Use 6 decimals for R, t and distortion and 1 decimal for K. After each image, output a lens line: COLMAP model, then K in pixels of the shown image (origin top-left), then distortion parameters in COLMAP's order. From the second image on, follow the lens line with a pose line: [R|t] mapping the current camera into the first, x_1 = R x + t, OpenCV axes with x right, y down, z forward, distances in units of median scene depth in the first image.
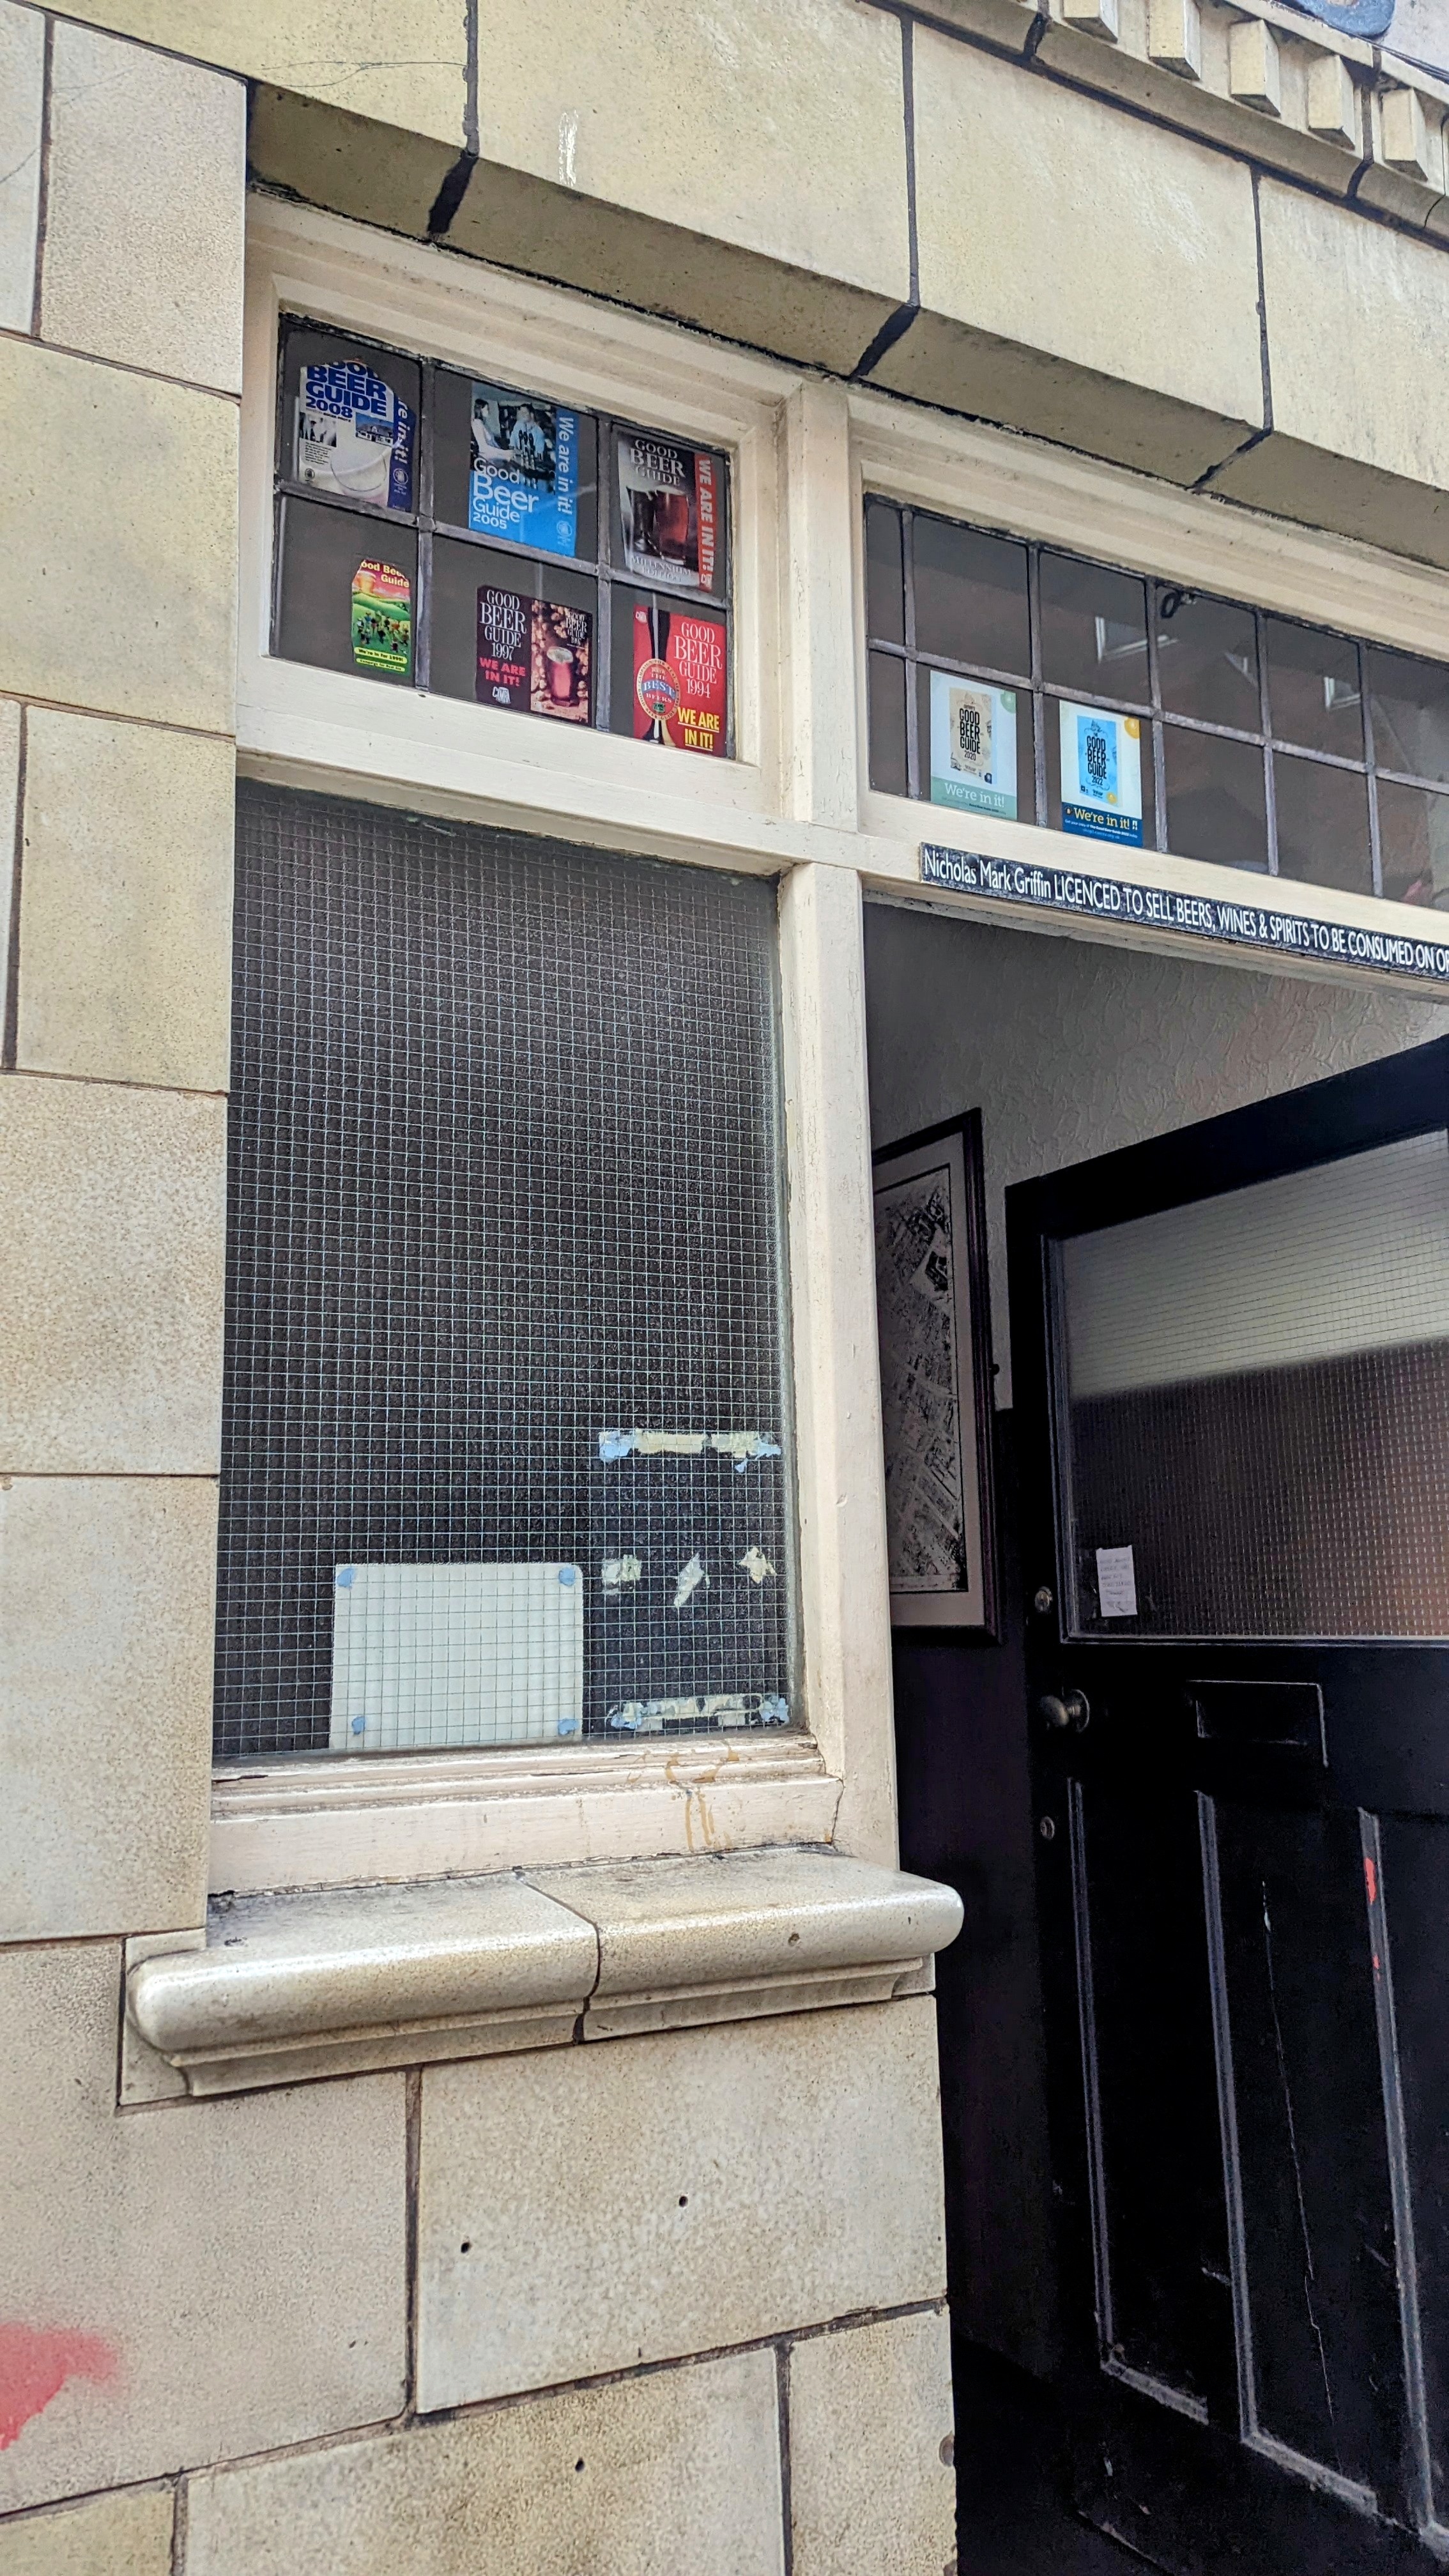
lens RADIAL K [[1877.5, 0, 724.5], [0, 1877.5, 1288.0], [0, 0, 1]] dist [0.038752, -0.009511]
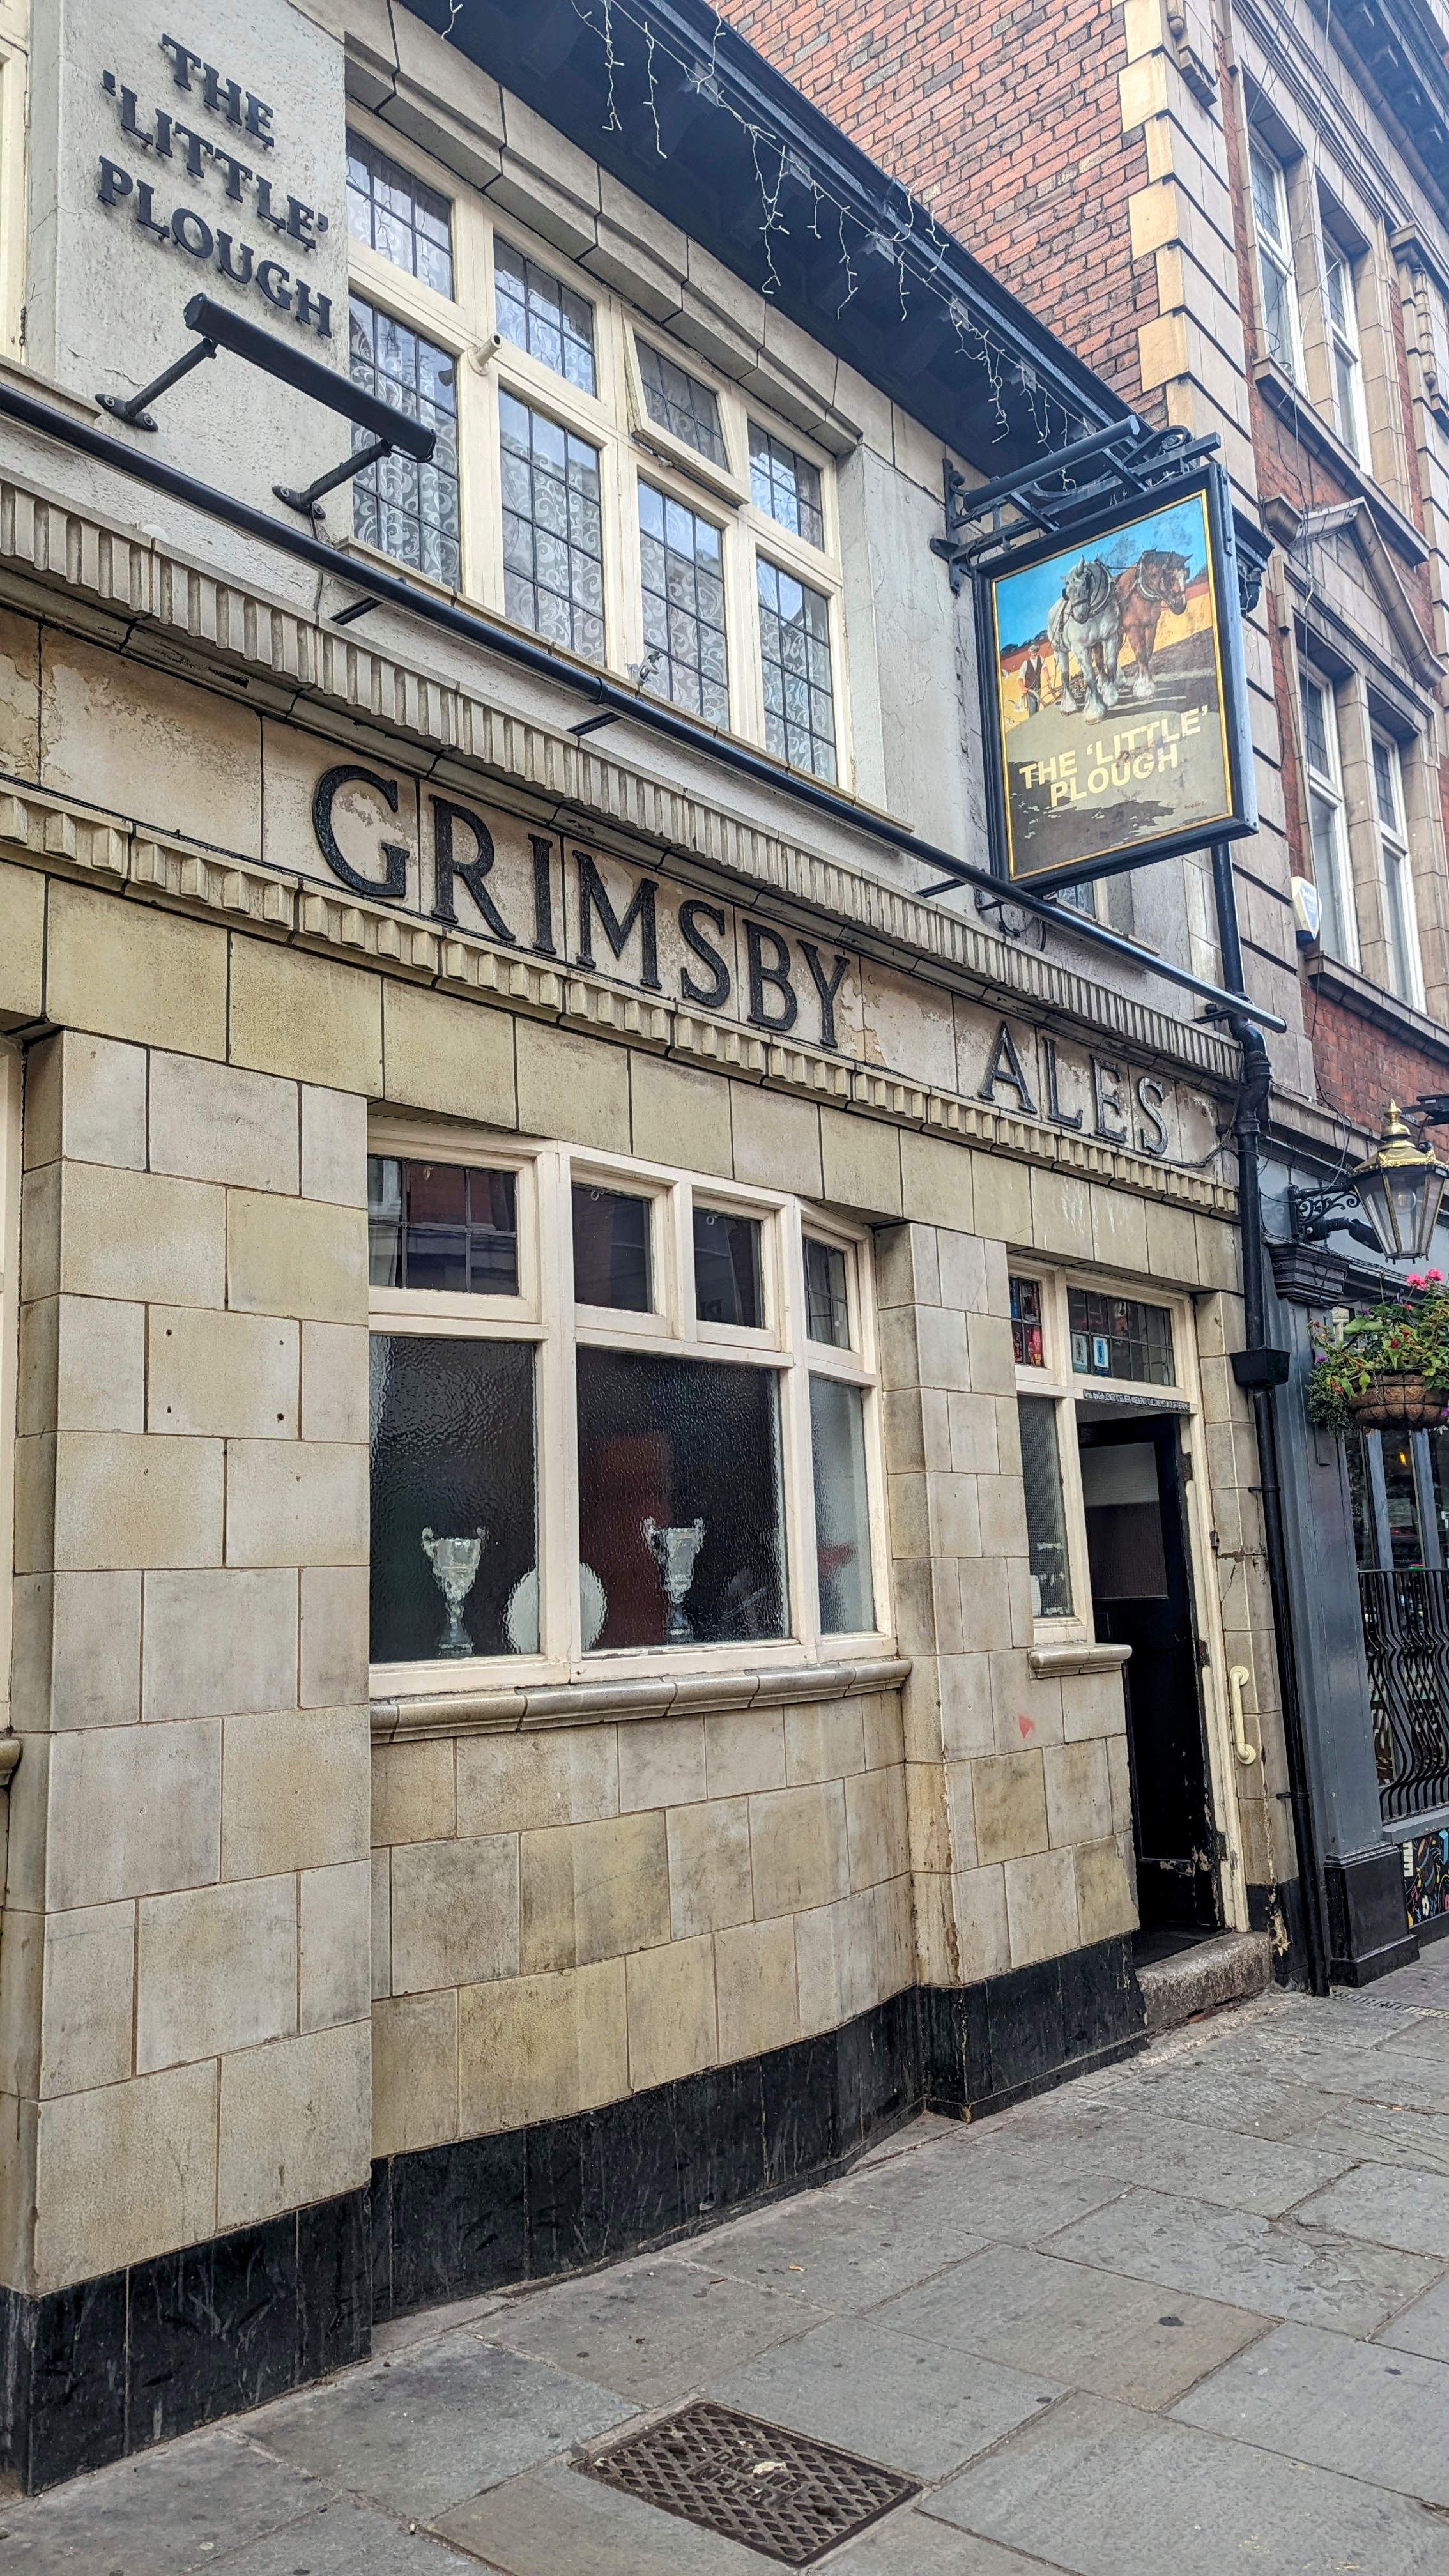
lens RADIAL K [[1779.7, 0, 670.9], [0, 1779.7, 1291.8], [0, 0, 1]] dist [0.053542, -0.003817]
pose [[0.934919, 0.046887, 0.351751, -2.237139], [-0.042924, 0.998897, -0.019060, -0.368496], [-0.352257, 0.002721, 0.935899, -2.410672]]
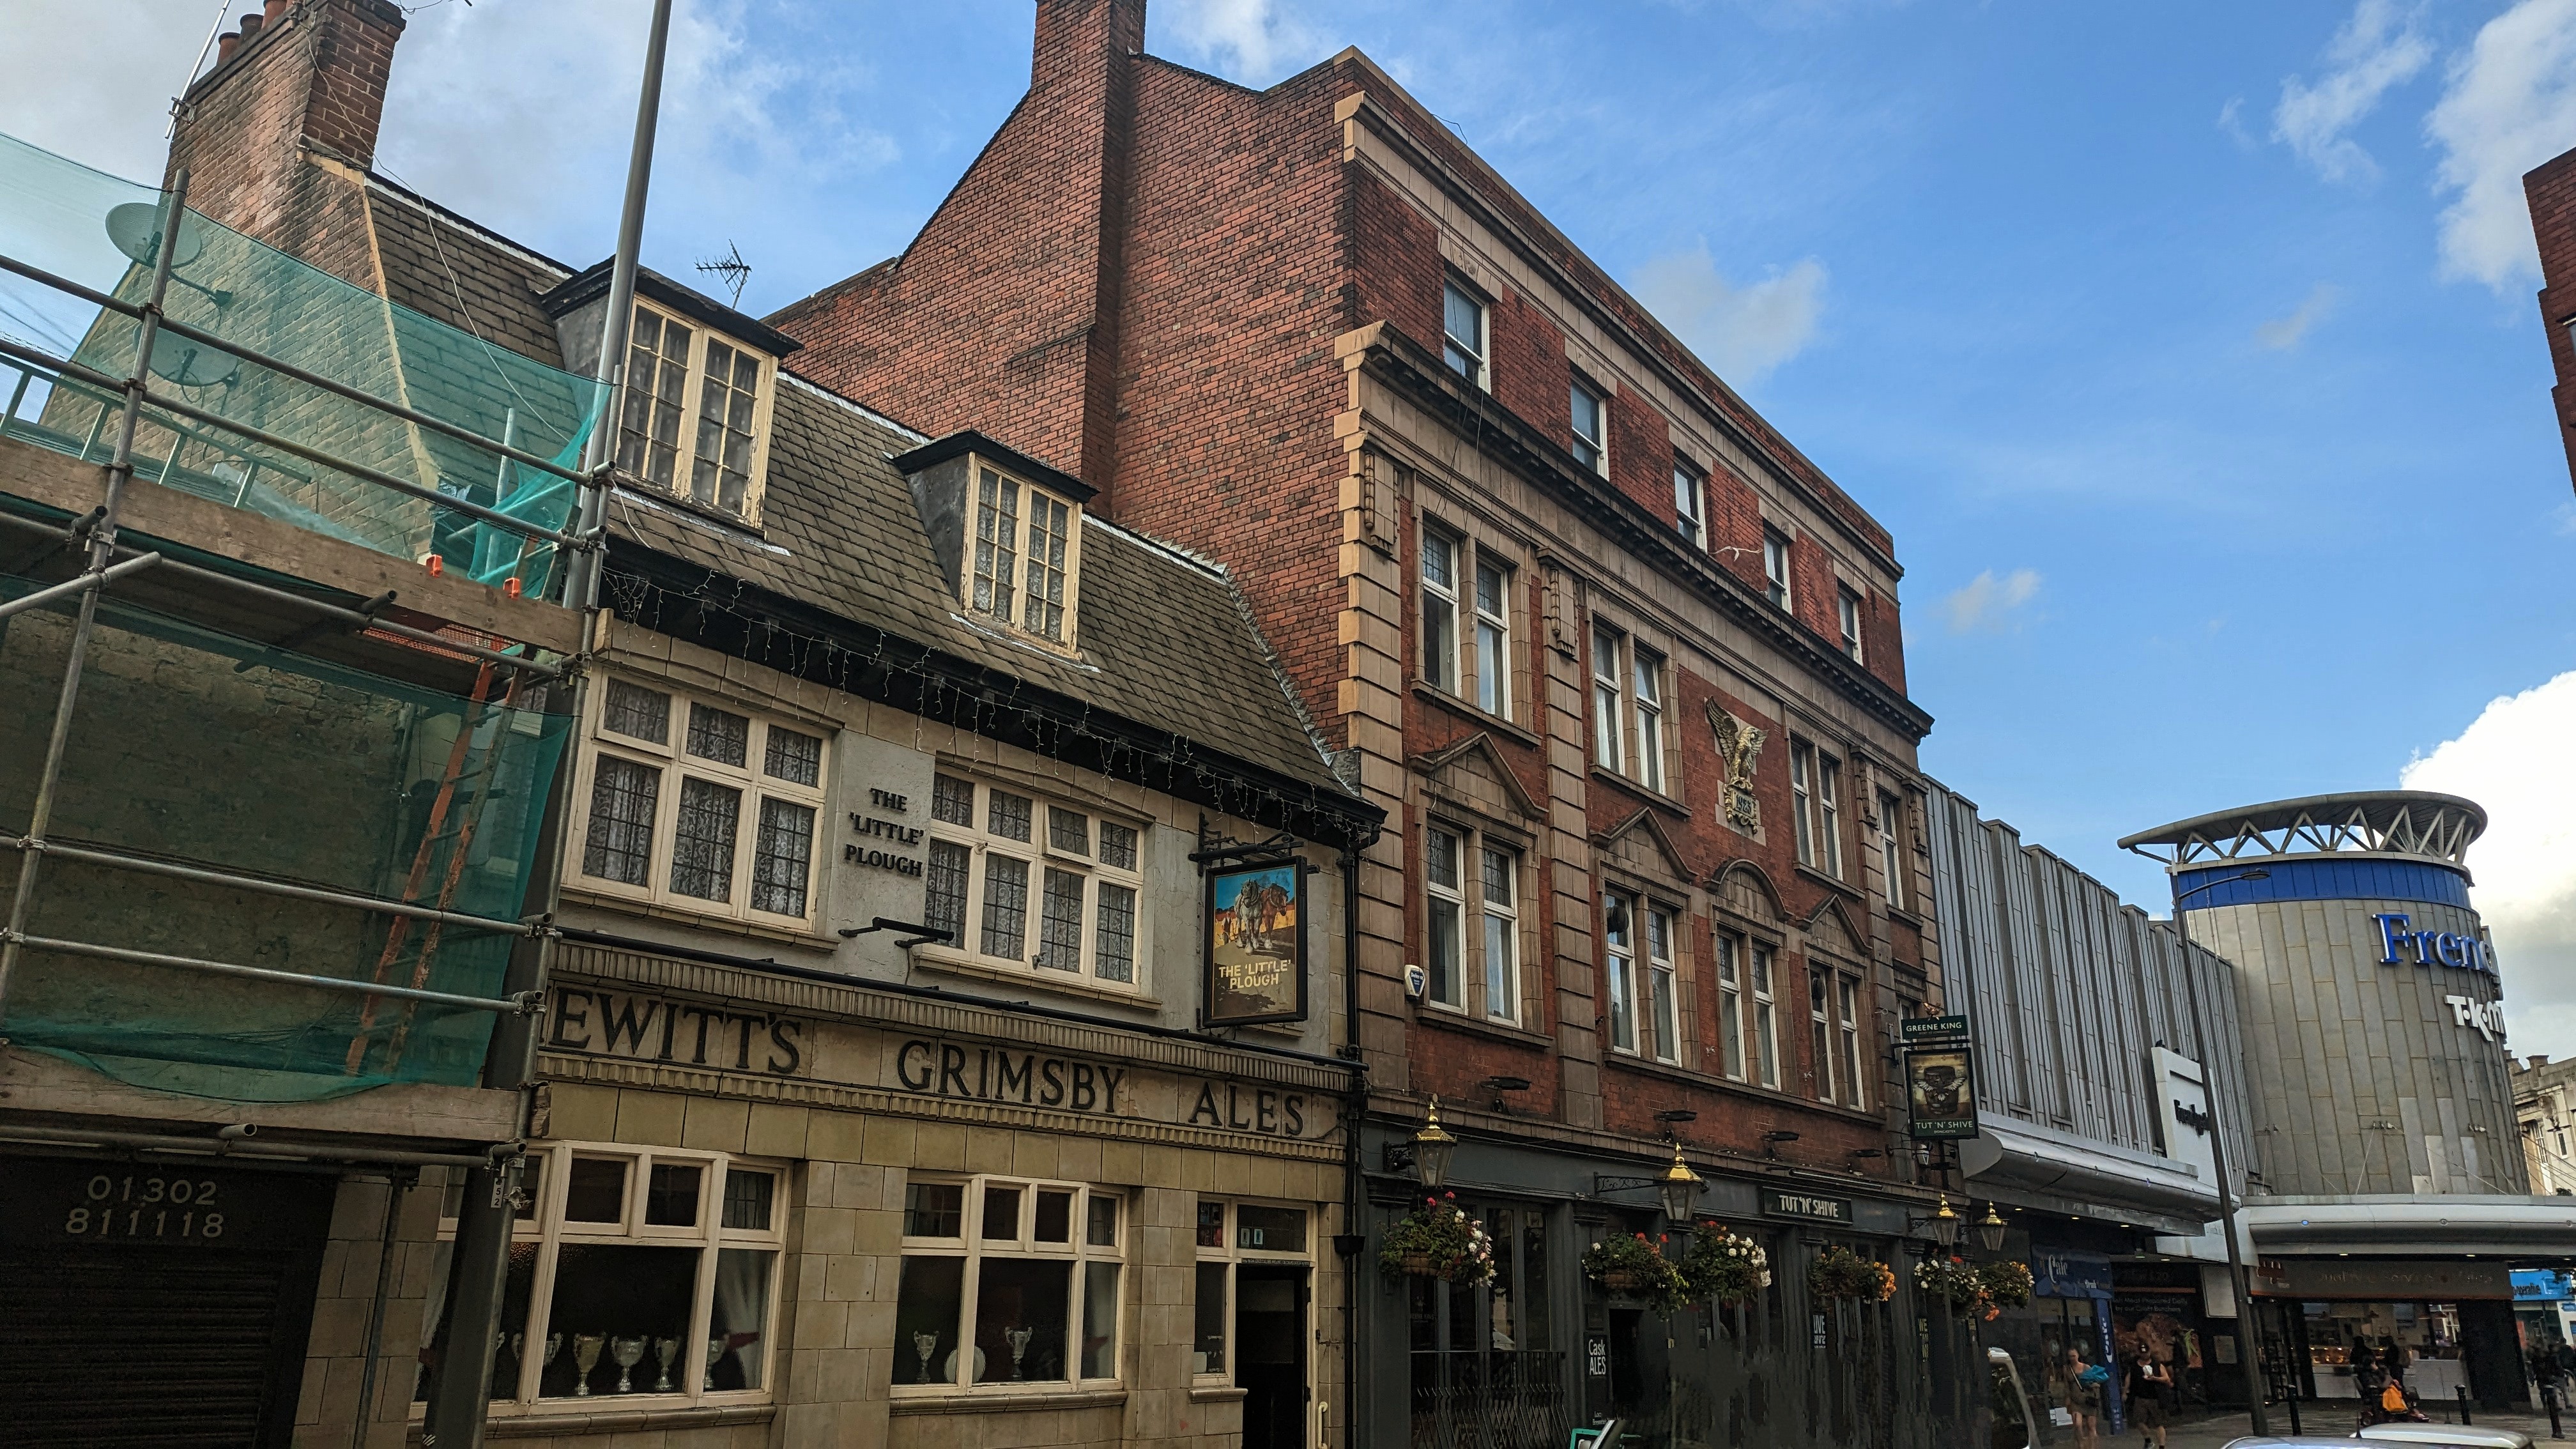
lens RADIAL K [[1779.7, 0, 1288.0], [0, 1779.7, 724.5], [0, 0, 1]] dist [0.053542, -0.003817]
pose [[0.911541, 0.153851, 0.381344, -3.351925], [-0.092622, 0.980359, -0.174121, -1.299720], [-0.400643, 0.123398, 0.907887, -7.084953]]
